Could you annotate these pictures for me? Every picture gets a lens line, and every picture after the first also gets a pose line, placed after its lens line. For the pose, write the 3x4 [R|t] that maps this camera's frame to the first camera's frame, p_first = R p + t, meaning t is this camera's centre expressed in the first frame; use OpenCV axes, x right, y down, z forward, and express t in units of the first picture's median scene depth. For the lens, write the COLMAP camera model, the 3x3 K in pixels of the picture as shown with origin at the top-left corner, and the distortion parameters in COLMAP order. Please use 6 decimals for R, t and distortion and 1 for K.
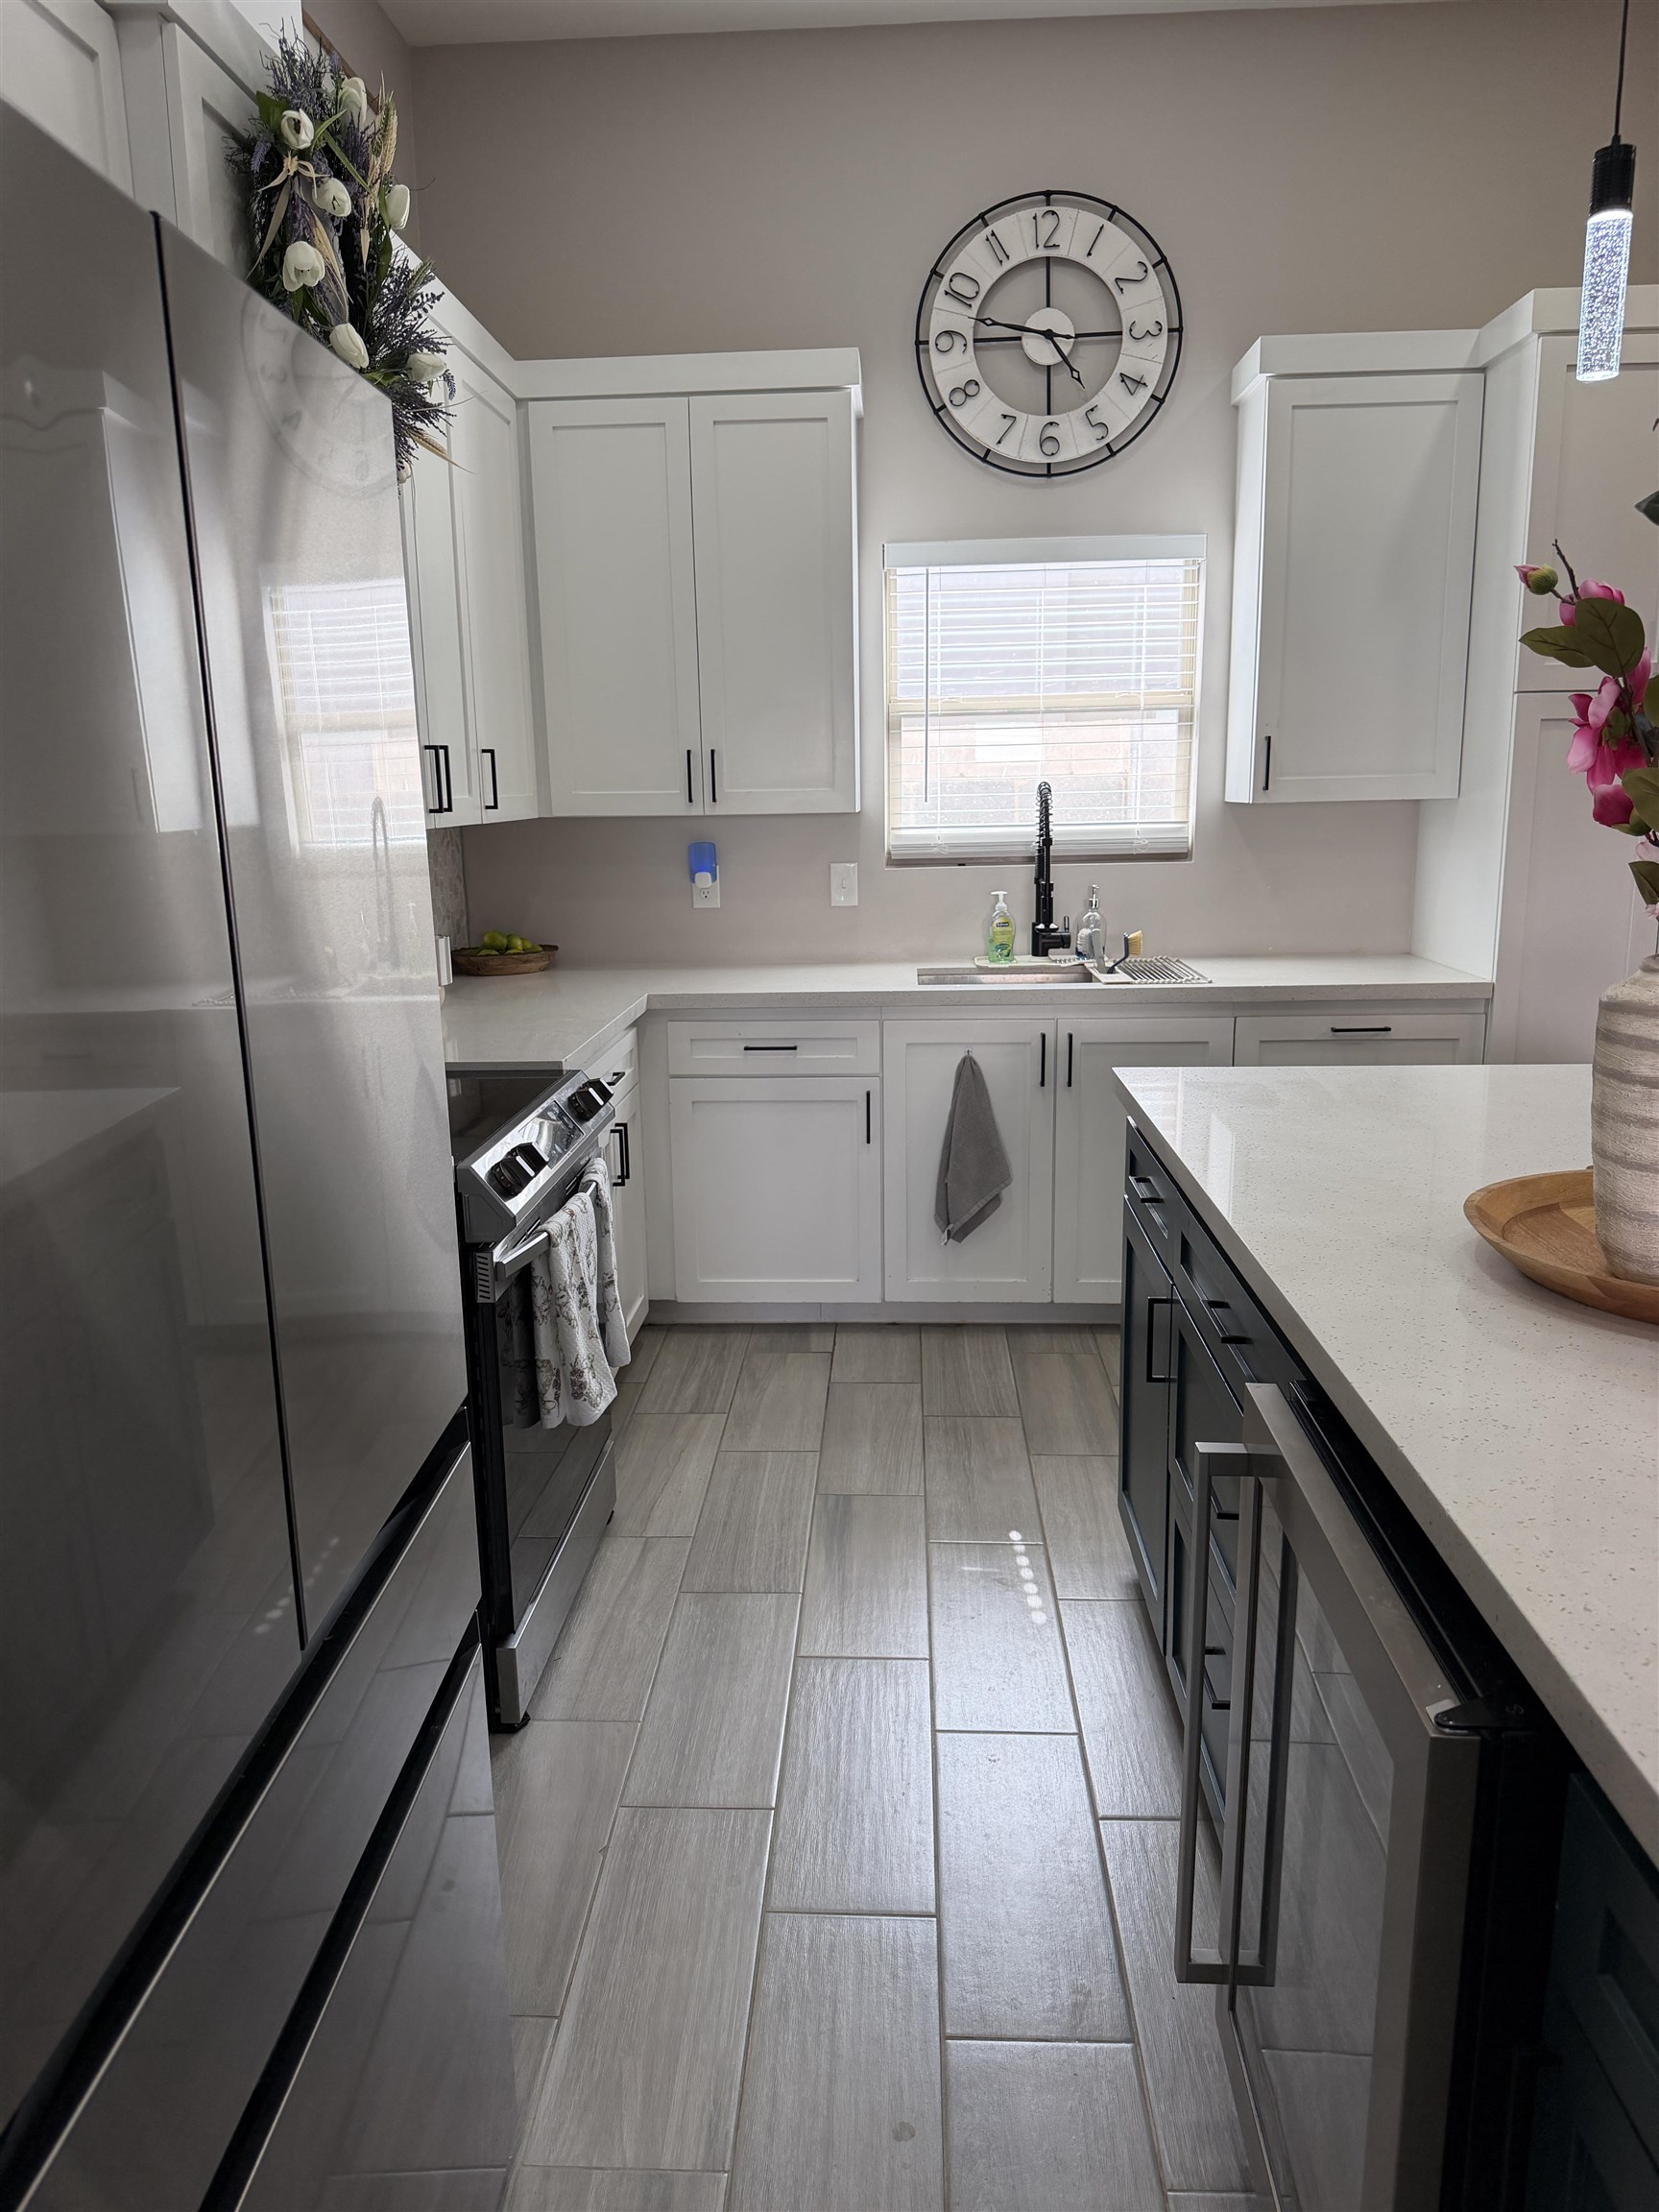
lens RADIAL K [[1519.9, 0, 817.5], [0, 1519.9, 1109.0], [0, 0, 1]] dist [-0.007919, -0.026637]
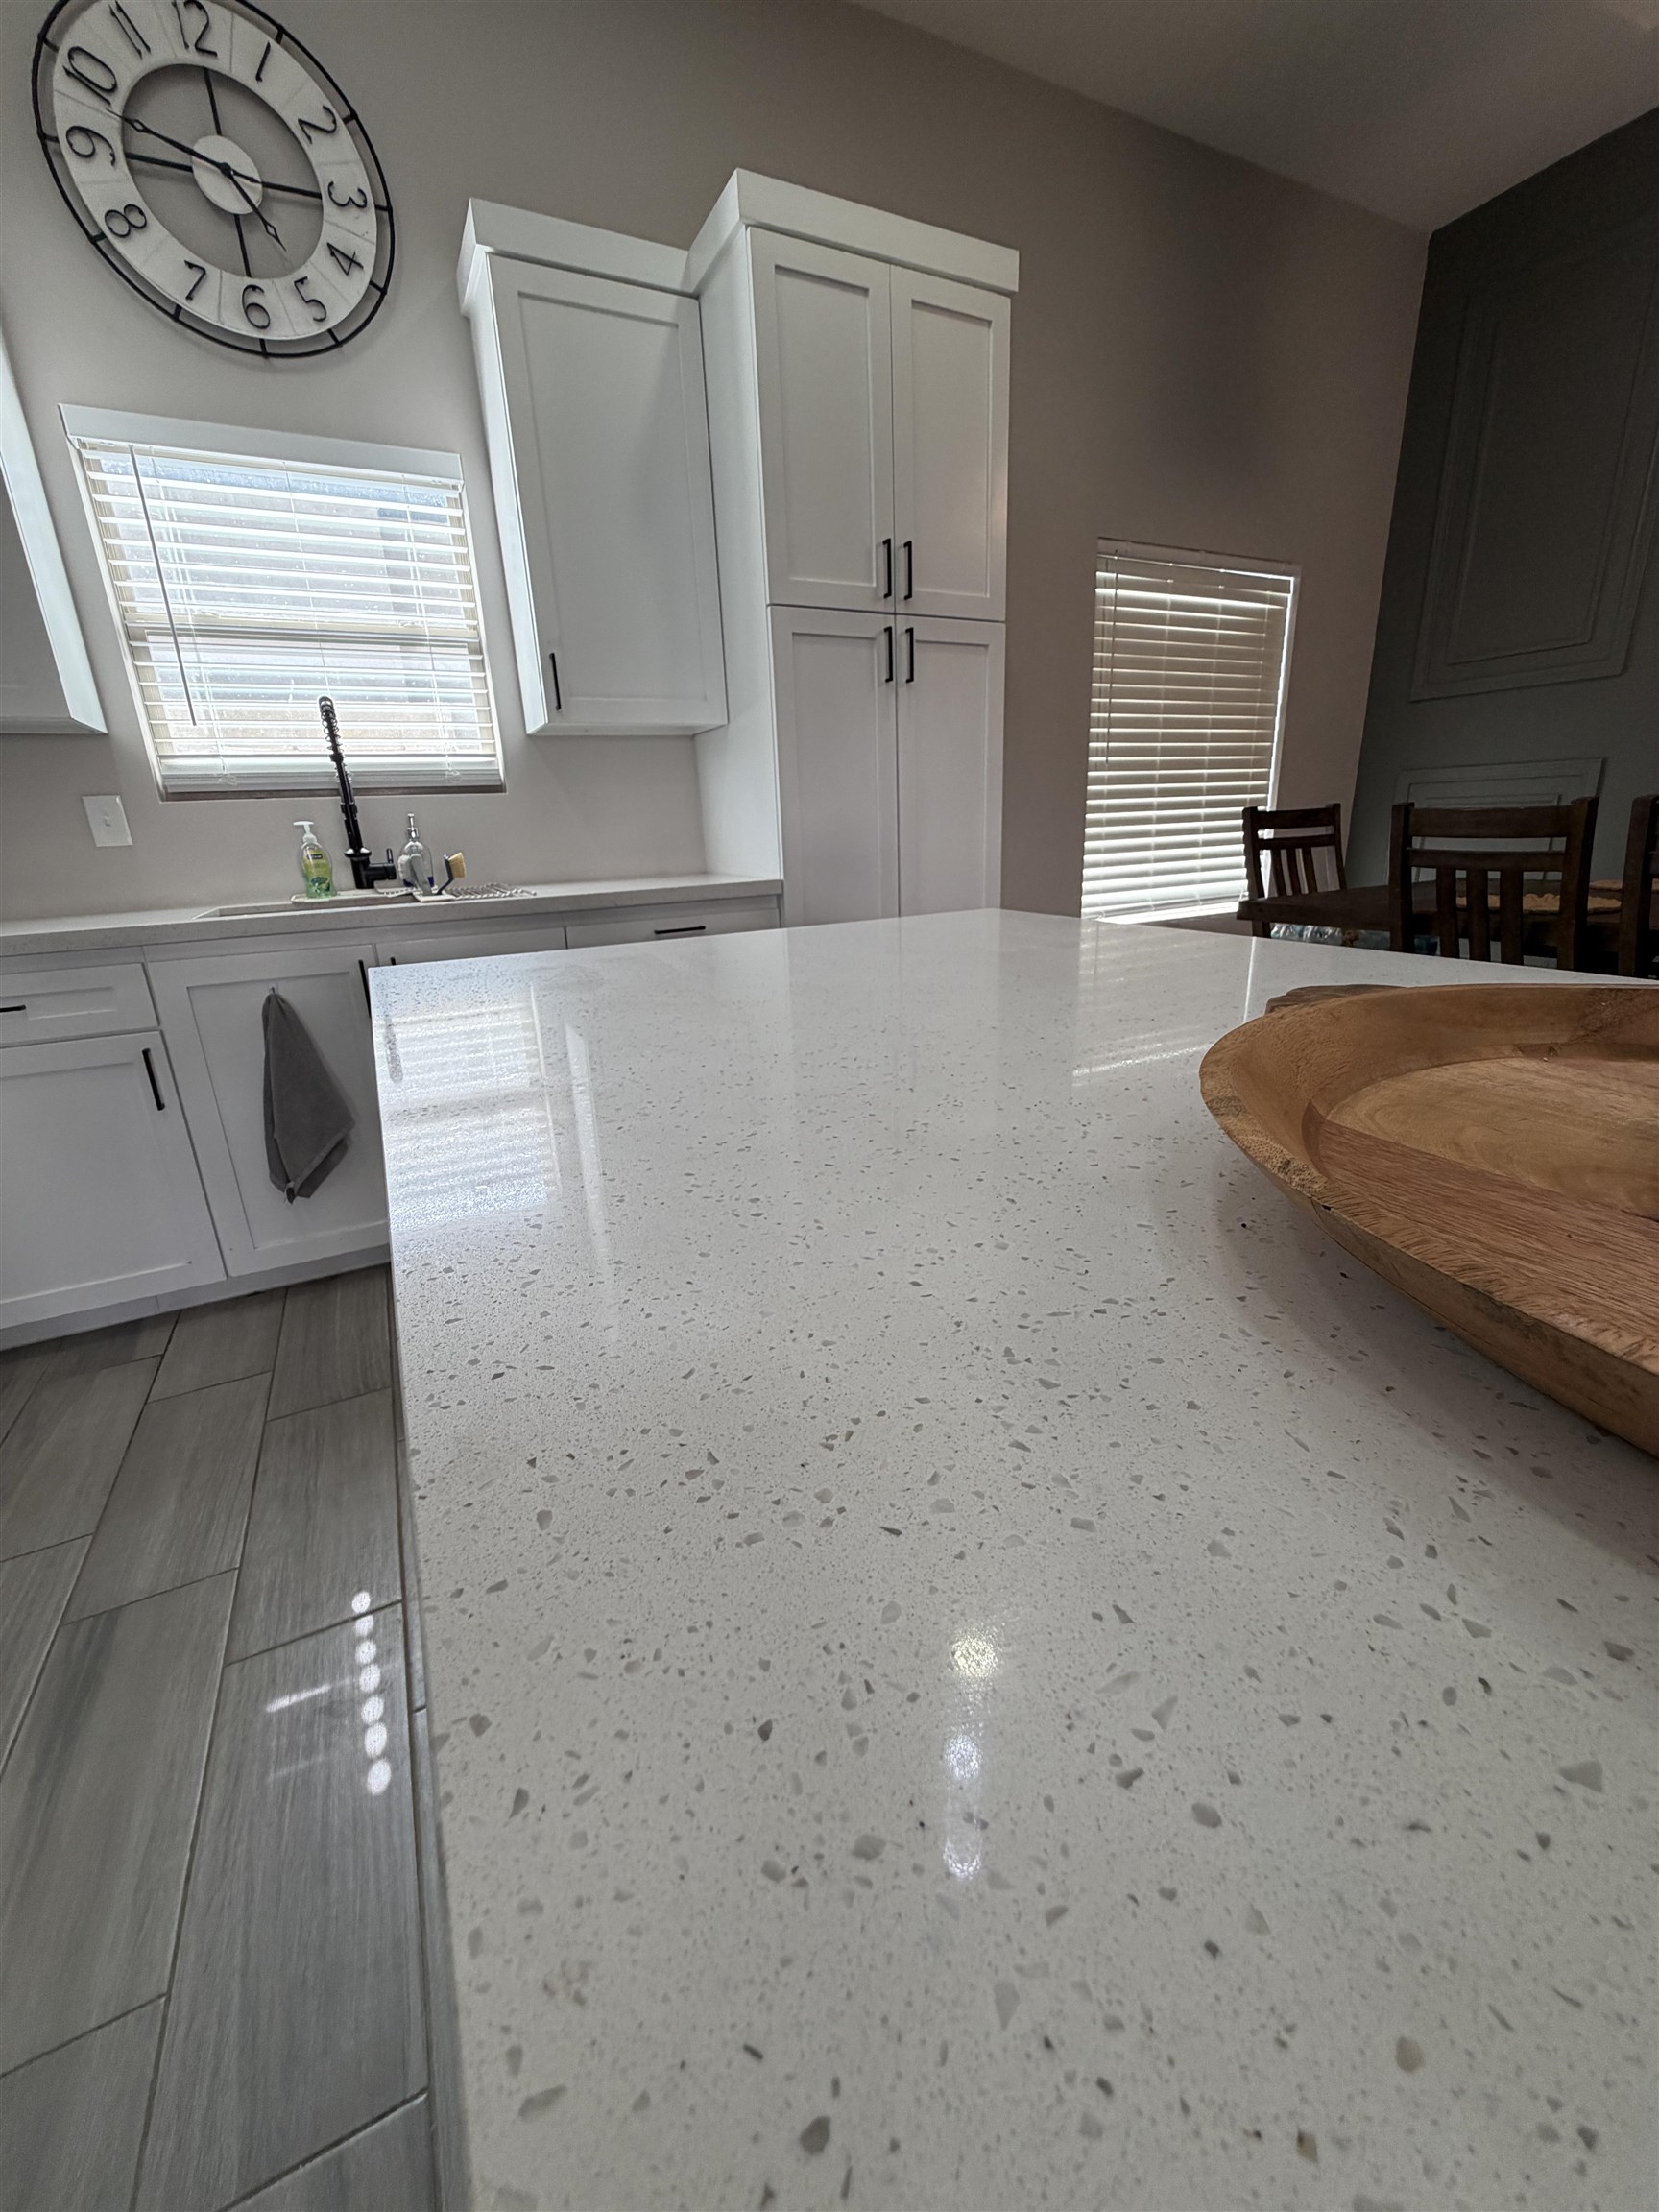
lens RADIAL K [[874.1, 0, 820.4], [0, 874.1, 1095.5], [0, 0, 1]] dist [-0.000498, -0.000327]
pose [[0.863346, -0.171764, 0.474479, 0.117783], [0.140635, 0.984932, 0.100655, 0.017147], [-0.484618, -0.020172, 0.874493, 0.375983]]
